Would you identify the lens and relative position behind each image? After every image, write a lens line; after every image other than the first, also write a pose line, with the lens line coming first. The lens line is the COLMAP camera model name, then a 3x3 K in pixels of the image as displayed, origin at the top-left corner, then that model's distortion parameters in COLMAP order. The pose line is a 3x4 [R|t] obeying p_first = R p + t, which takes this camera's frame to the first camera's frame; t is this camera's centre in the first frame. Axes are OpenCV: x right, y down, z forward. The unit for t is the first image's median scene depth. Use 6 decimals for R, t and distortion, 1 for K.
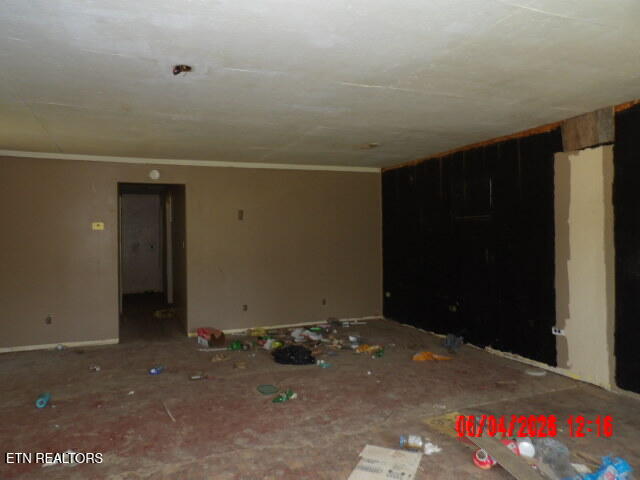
lens RADIAL K [[463.6, 0, 317.8], [0, 463.6, 238.4], [0, 0, 1]] dist [-0.002810, 0.002352]
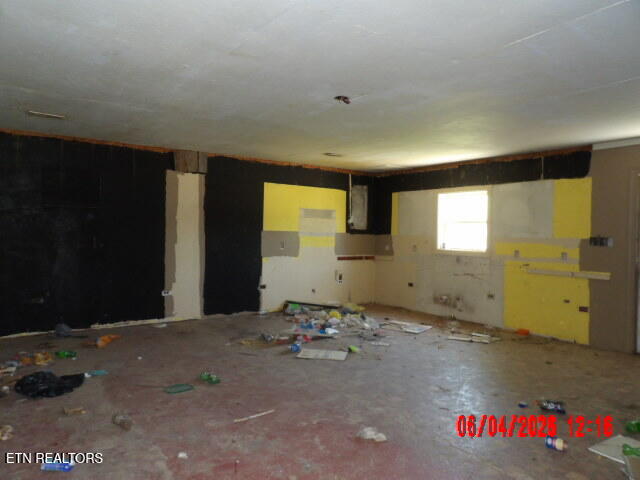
lens RADIAL K [[463.6, 0, 317.8], [0, 463.6, 238.4], [0, 0, 1]] dist [-0.002810, 0.002352]
pose [[-0.240029, -0.011551, 0.970697, -1.072020], [-0.015705, 0.999845, 0.008014, 0.011478], [-0.970639, -0.013321, -0.240173, 0.953468]]
